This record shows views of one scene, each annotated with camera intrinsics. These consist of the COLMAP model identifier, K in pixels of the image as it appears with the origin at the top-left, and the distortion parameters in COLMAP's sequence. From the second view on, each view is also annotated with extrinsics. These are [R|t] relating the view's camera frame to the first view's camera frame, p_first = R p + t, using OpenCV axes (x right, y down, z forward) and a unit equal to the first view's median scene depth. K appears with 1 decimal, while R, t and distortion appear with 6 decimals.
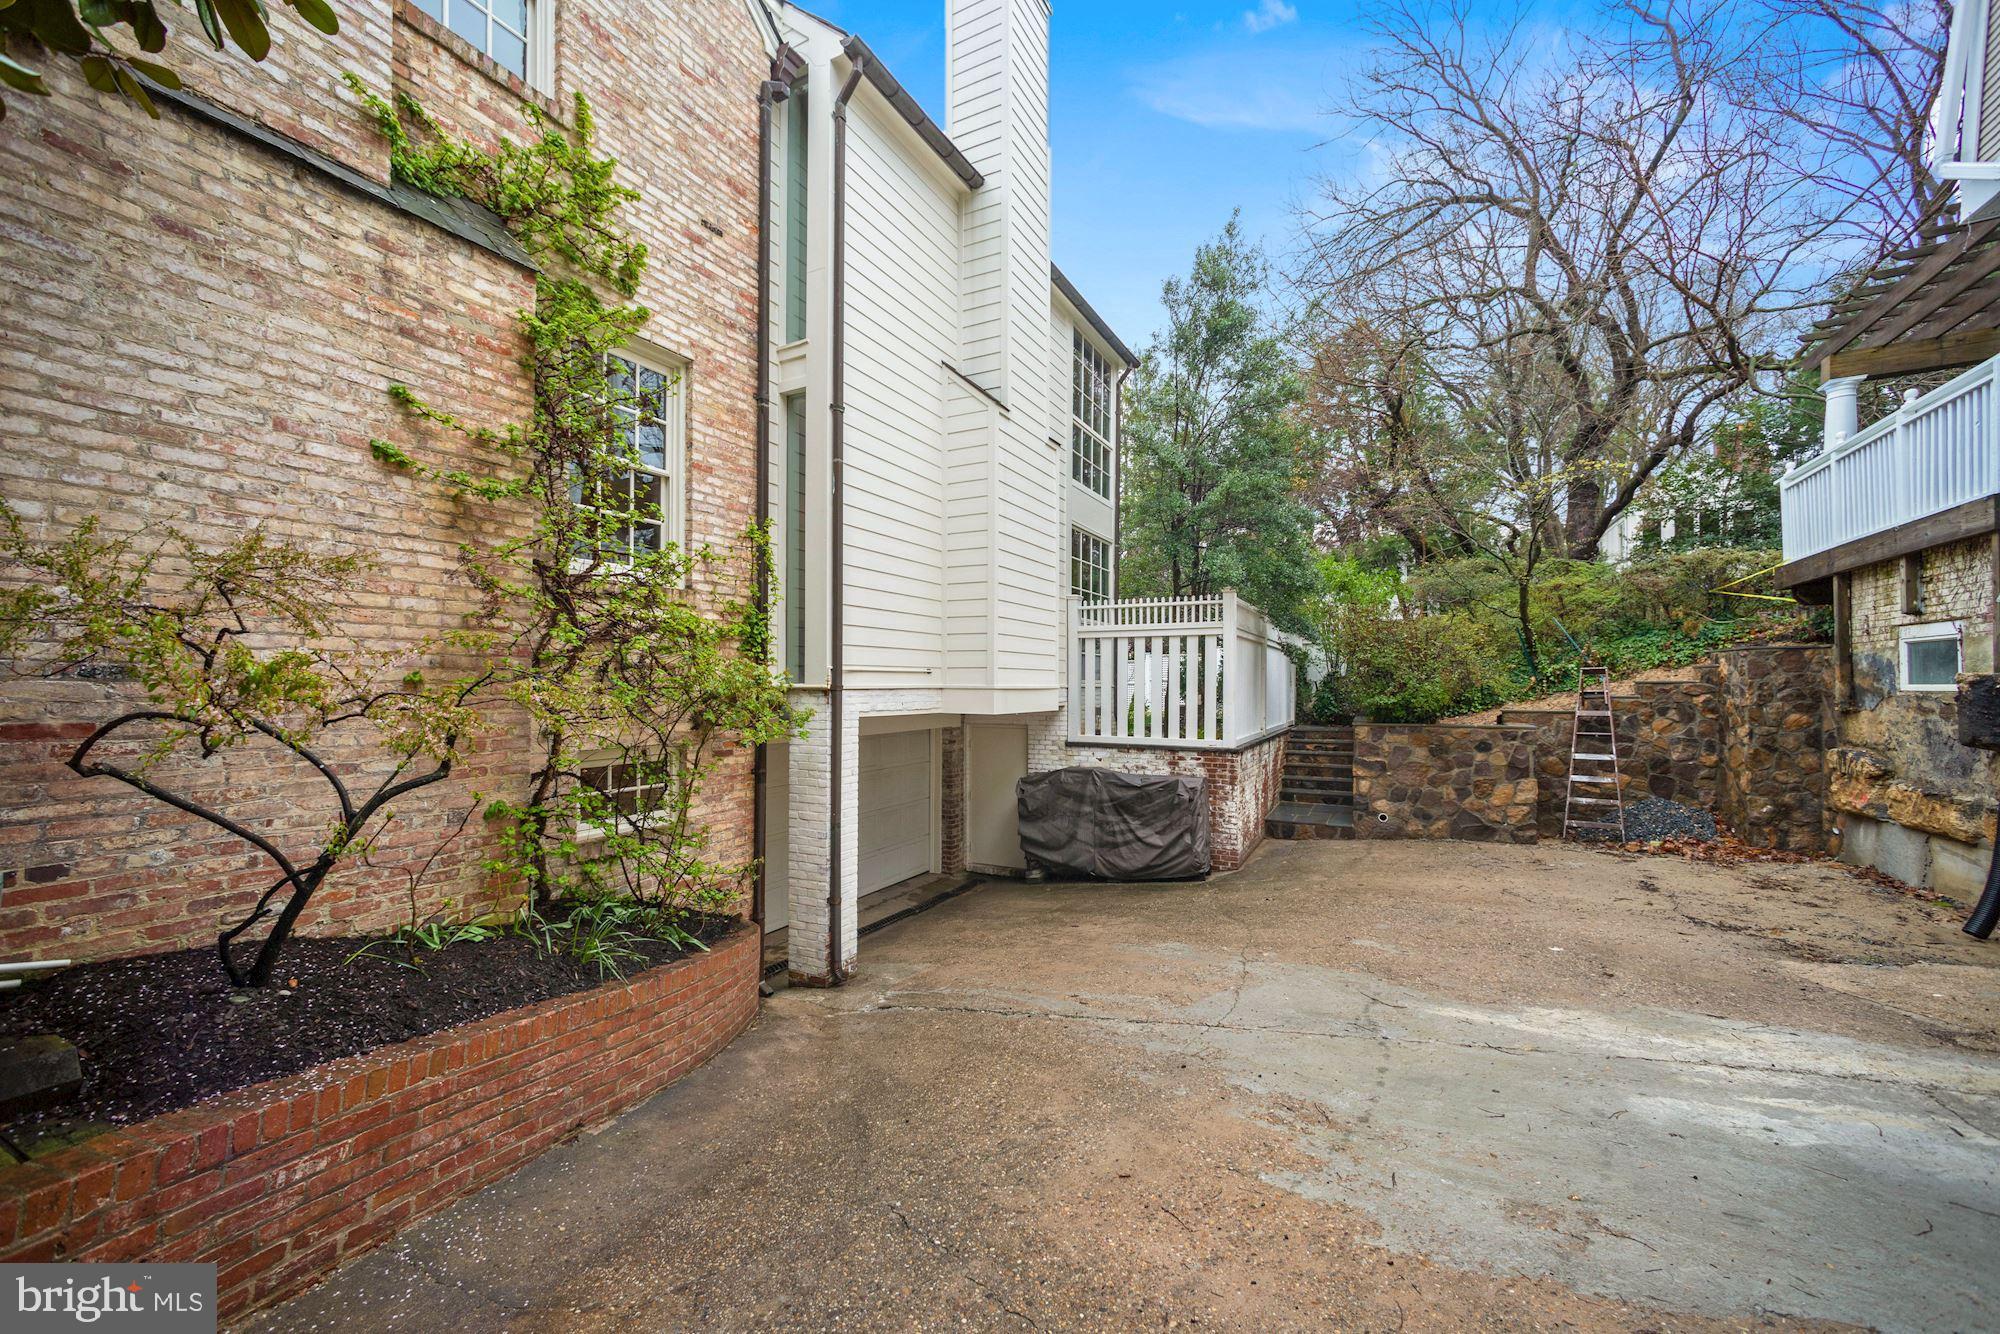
lens RADIAL K [[792.1, 0, 999.4], [0, 792.1, 650.9], [0, 0, 1]] dist [-0.000474, -0.000049]
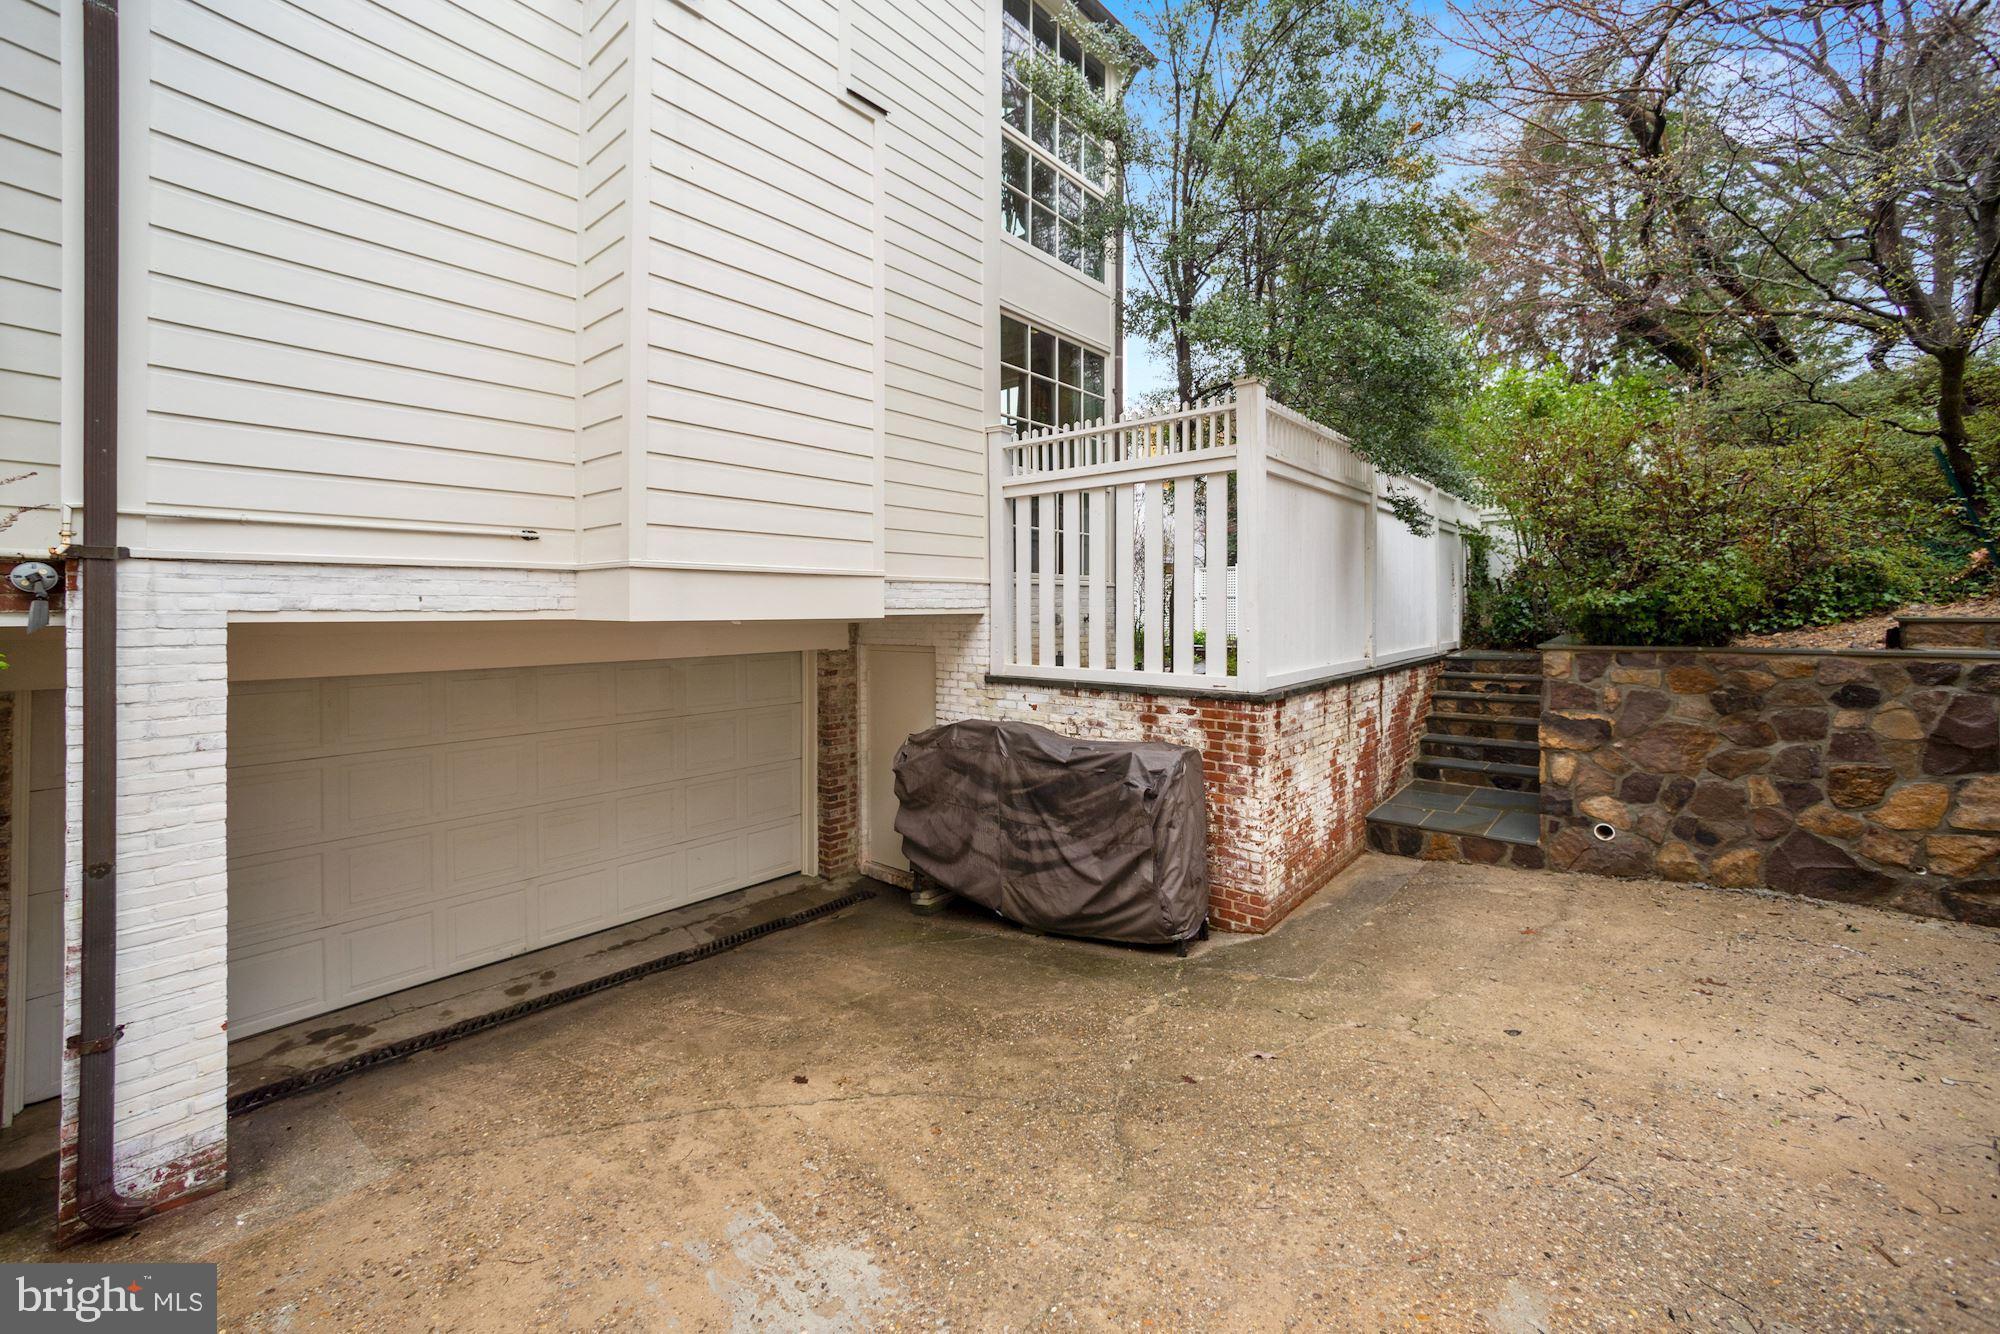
lens RADIAL K [[799.0, 0, 1005.1], [0, 799.0, 592.5], [0, 0, 1]] dist [-0.020122, 0.016560]
pose [[0.972683, -0.012448, -0.231803, 0.242289], [0.017337, 0.999668, 0.019064, 0.043796], [0.231489, -0.022562, 0.972576, 0.441255]]
